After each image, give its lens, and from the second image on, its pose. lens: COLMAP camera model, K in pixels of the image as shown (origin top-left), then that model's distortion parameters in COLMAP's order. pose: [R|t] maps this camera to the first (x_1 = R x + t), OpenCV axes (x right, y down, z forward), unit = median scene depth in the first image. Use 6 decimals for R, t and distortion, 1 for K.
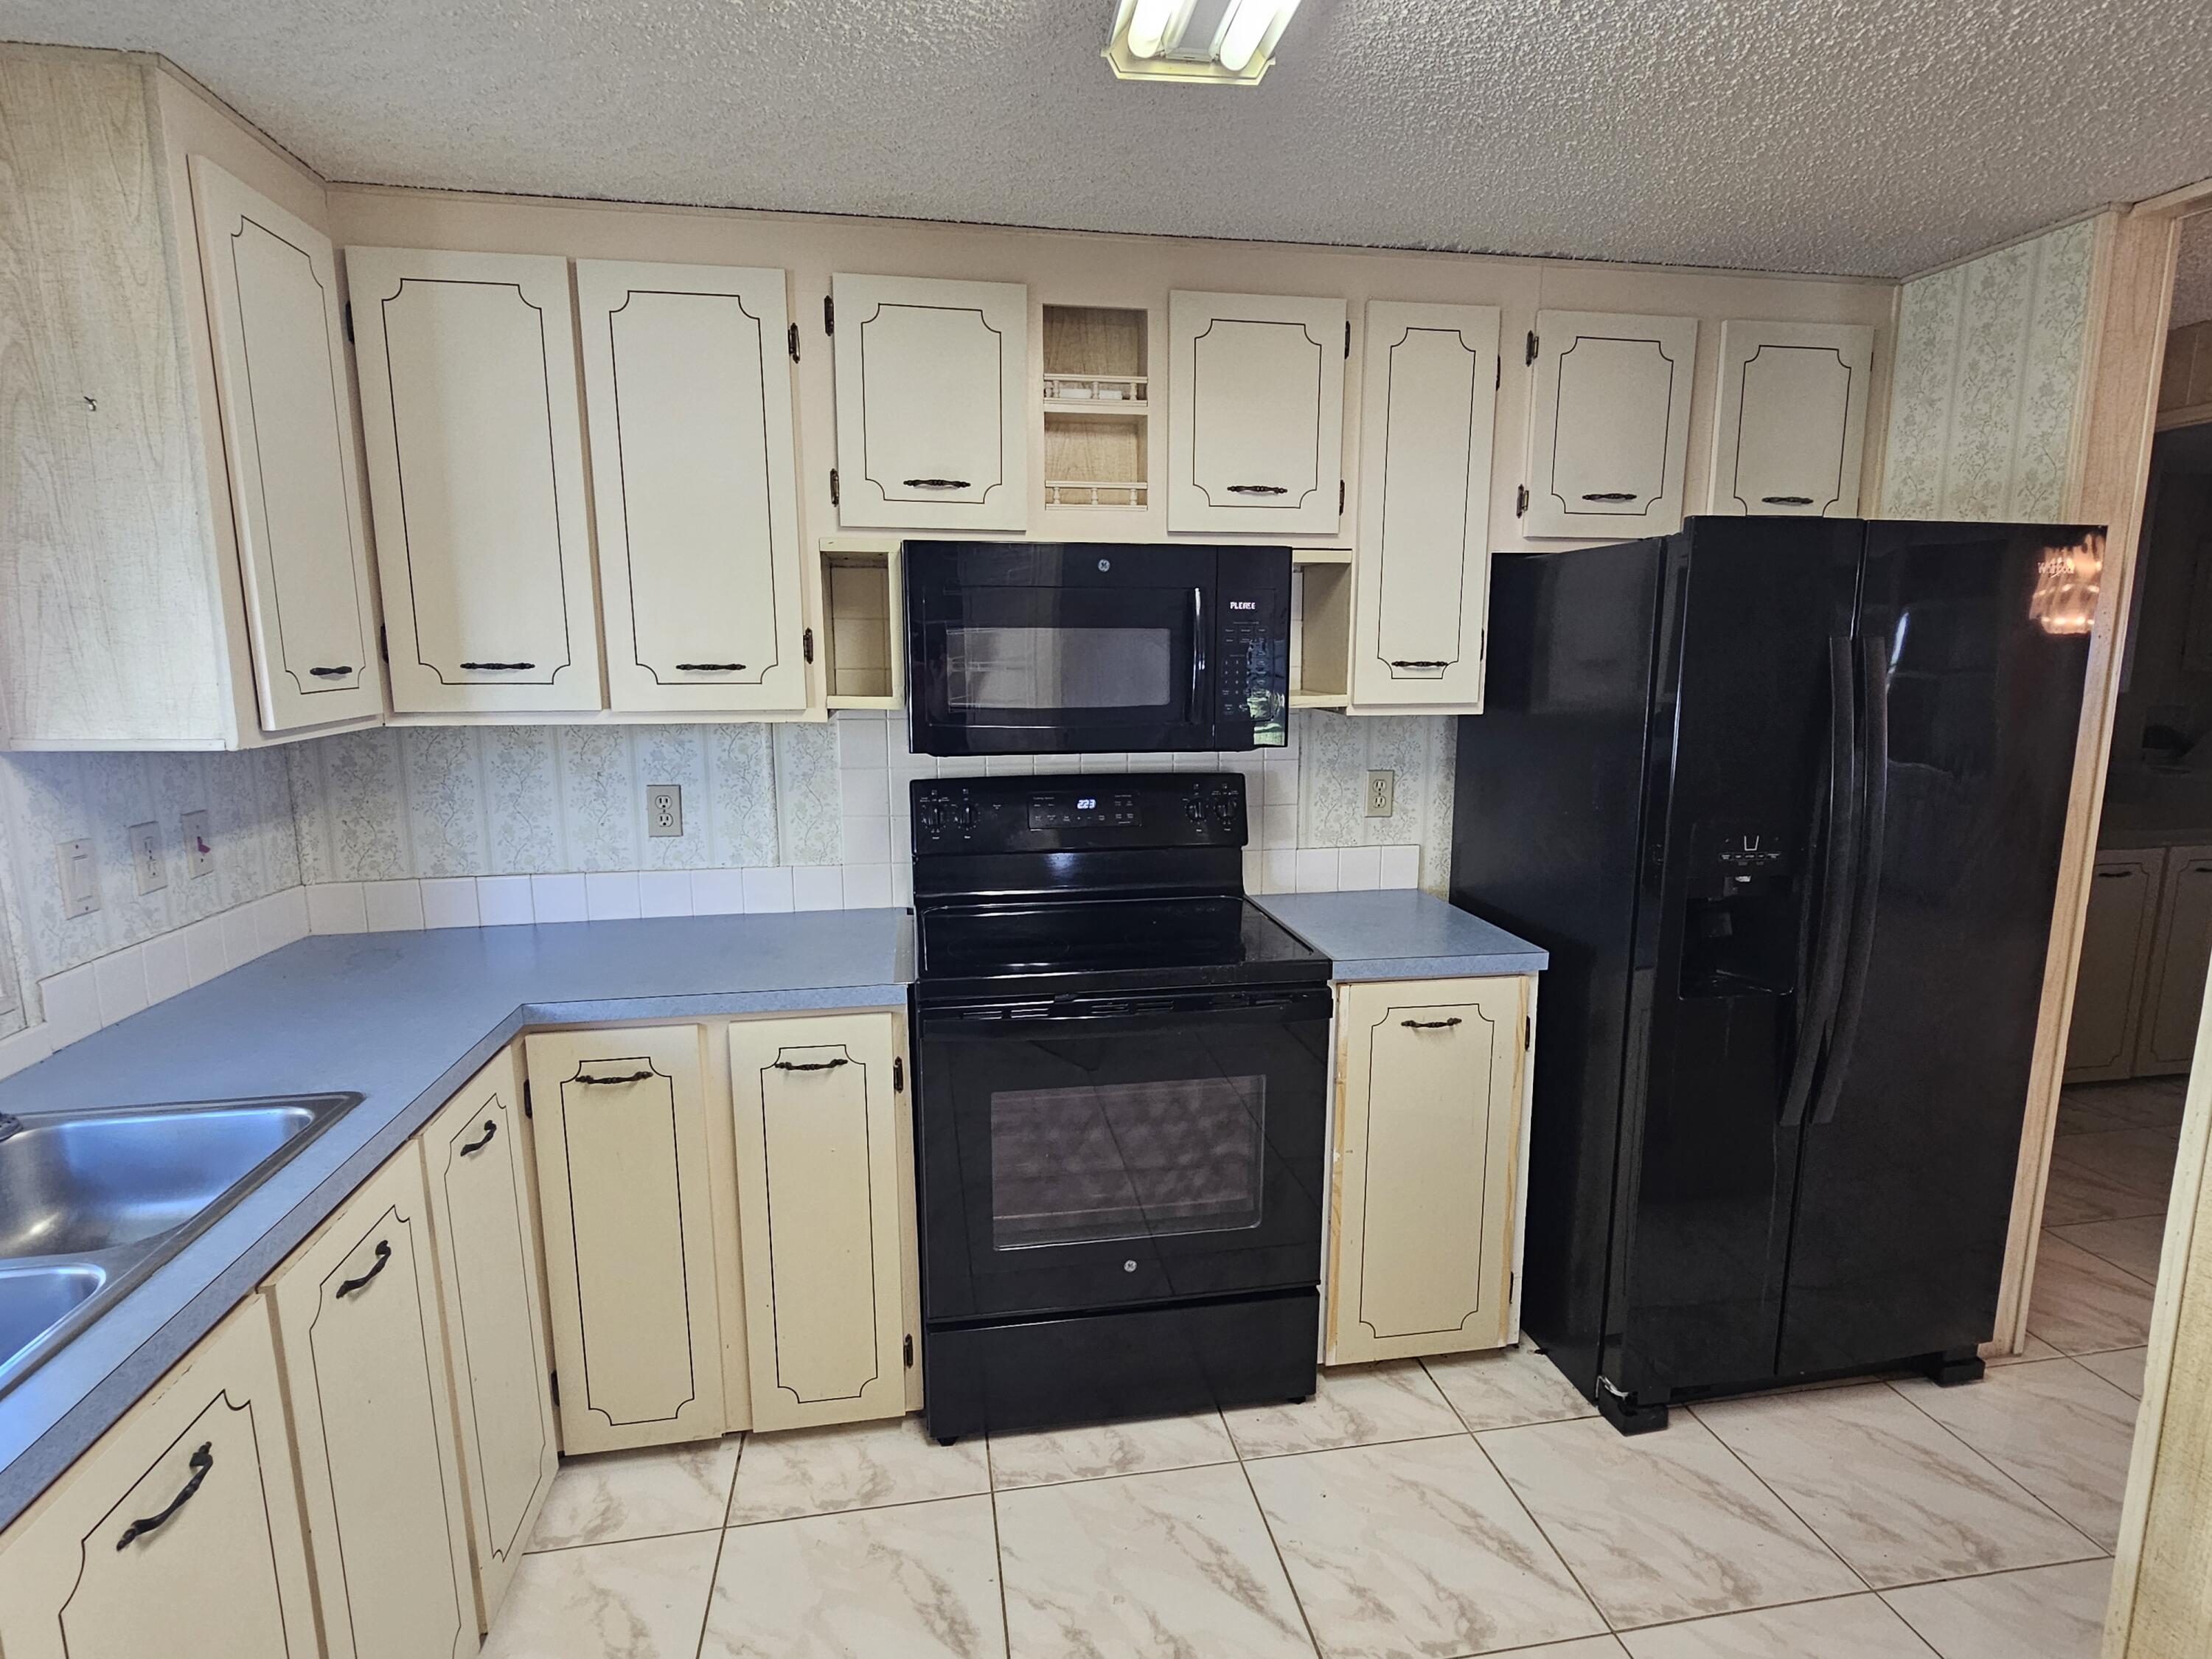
lens RADIAL K [[1140.7, 0, 1114.0], [0, 1140.7, 836.5], [0, 0, 1]] dist [-0.002545, 0.002472]
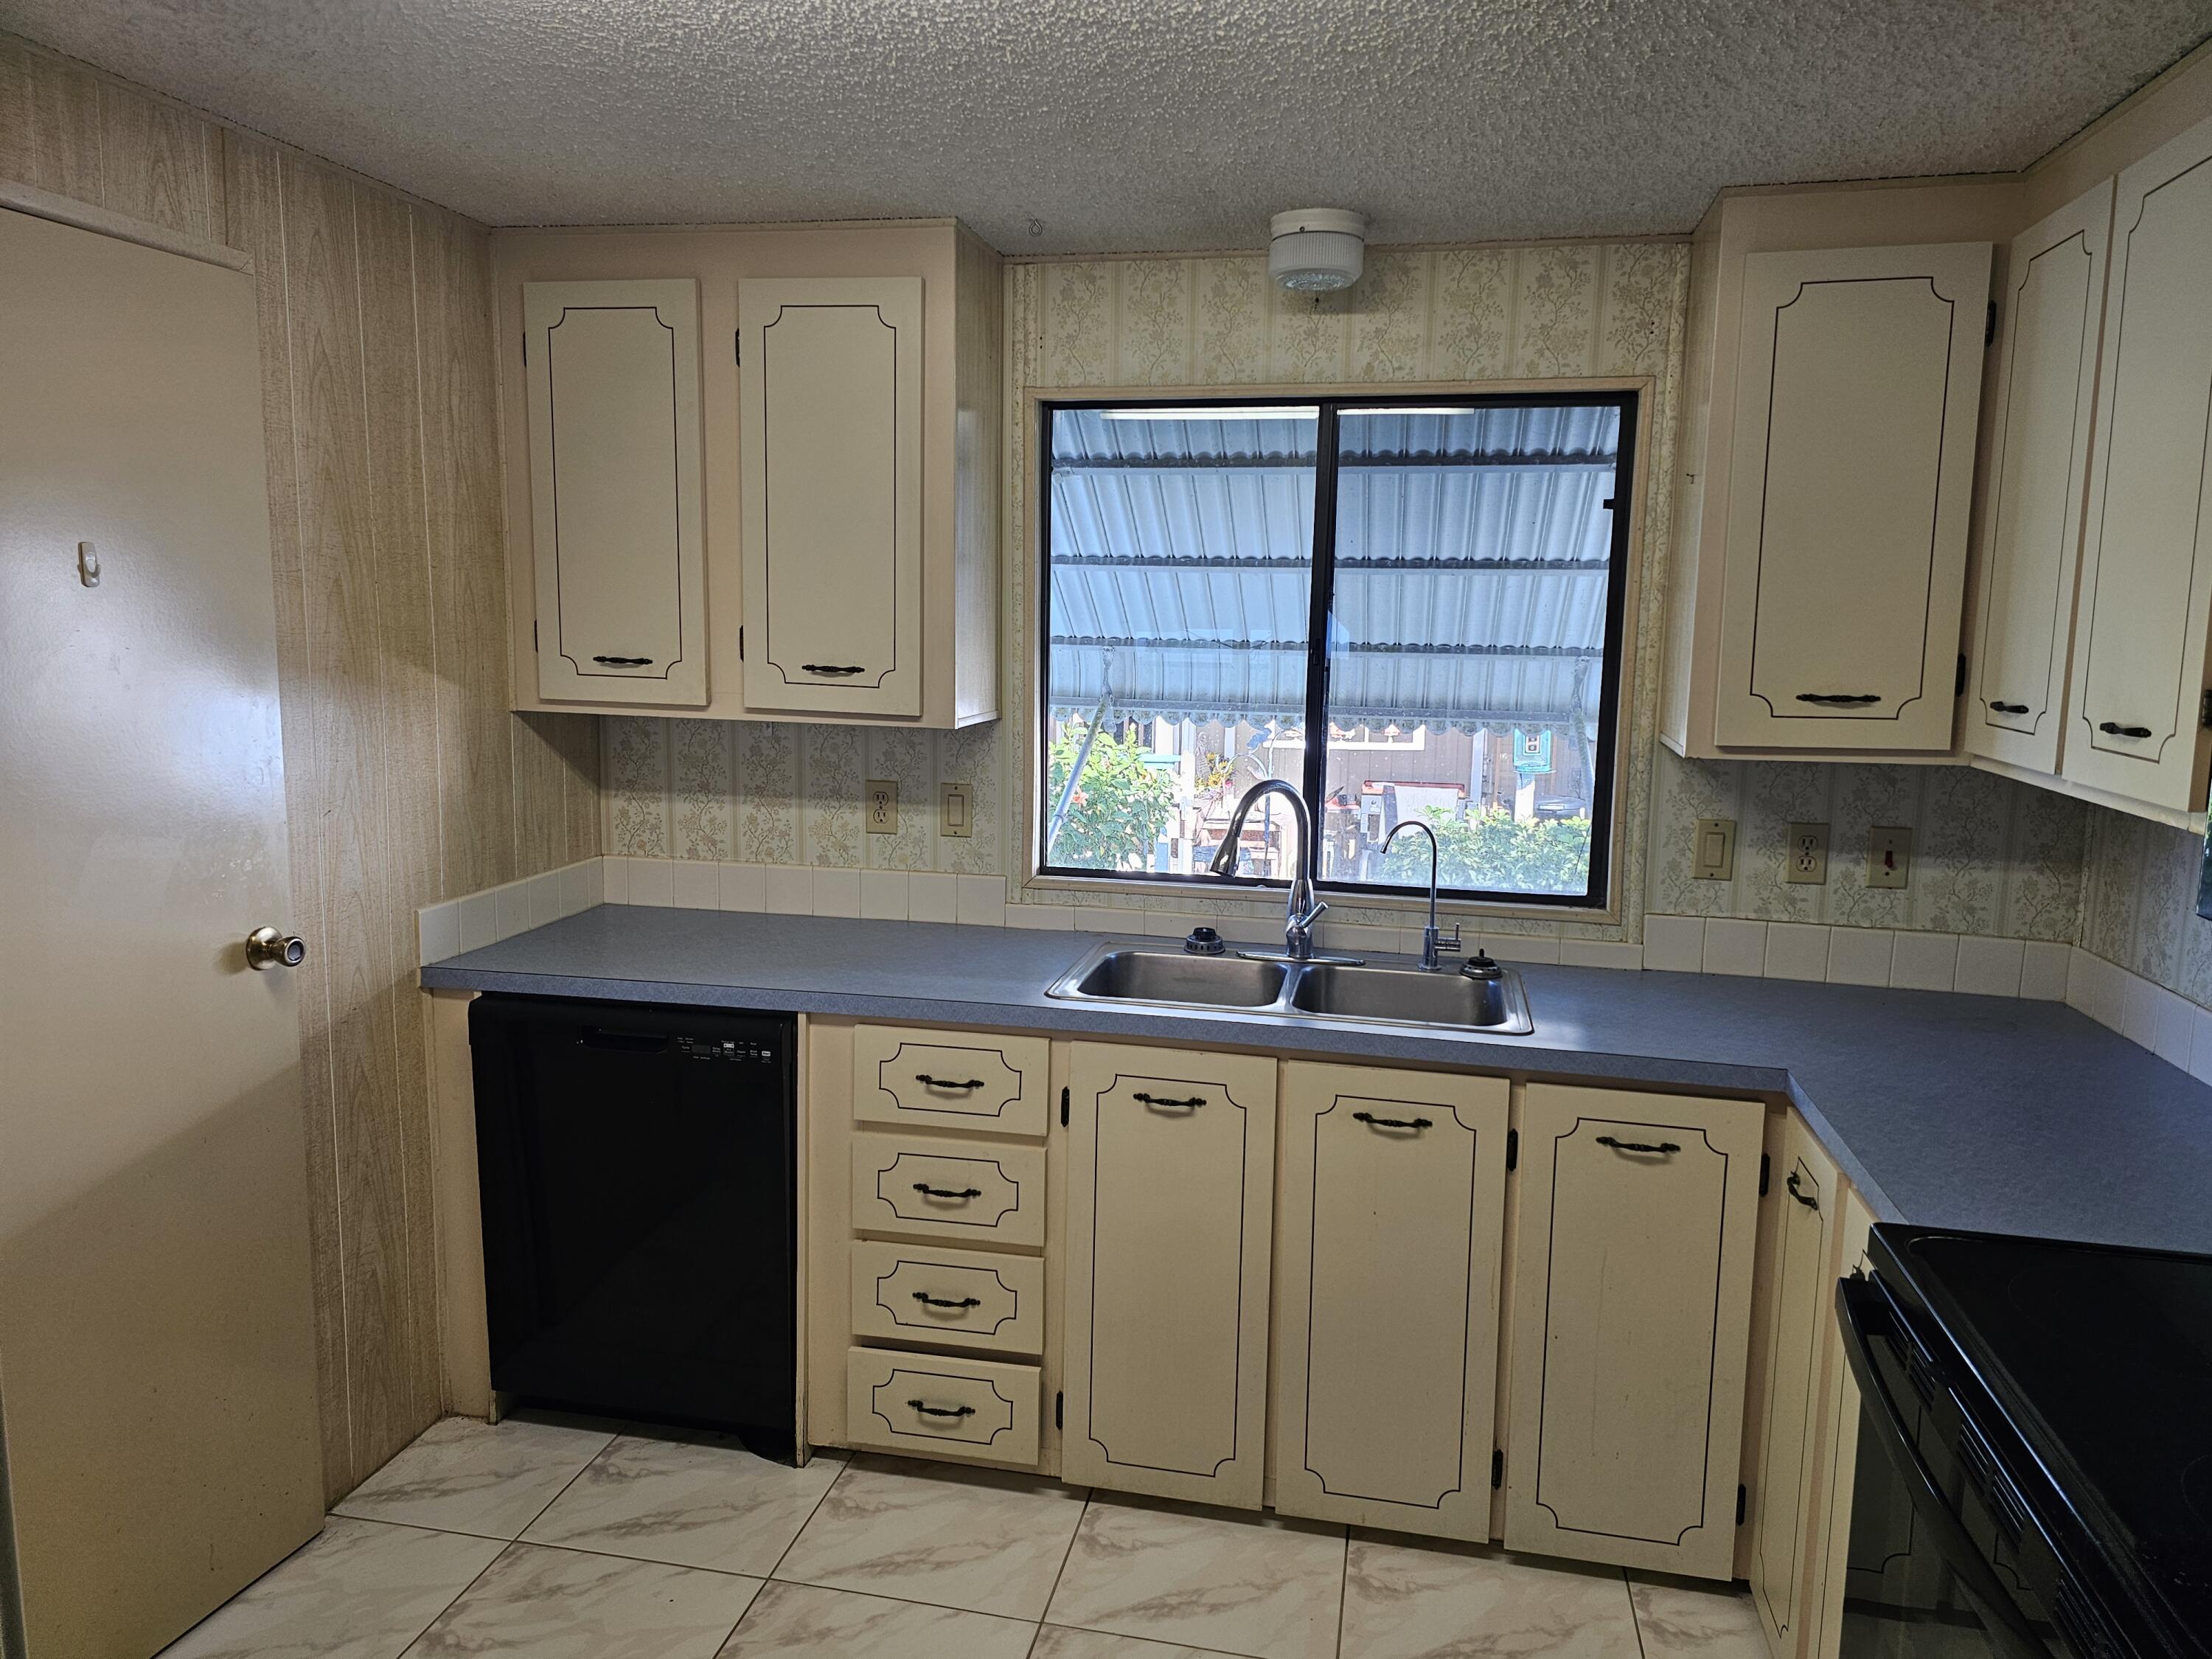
lens RADIAL K [[1536.7, 0, 1105.2], [0, 1536.7, 797.0], [0, 0, 1]] dist [0.064909, -0.000702]
pose [[-0.373484, 0.116025, -0.920352, 0.780567], [-0.171453, 0.966419, 0.191409, -0.201961], [0.911654, 0.229285, -0.341049, 0.850585]]
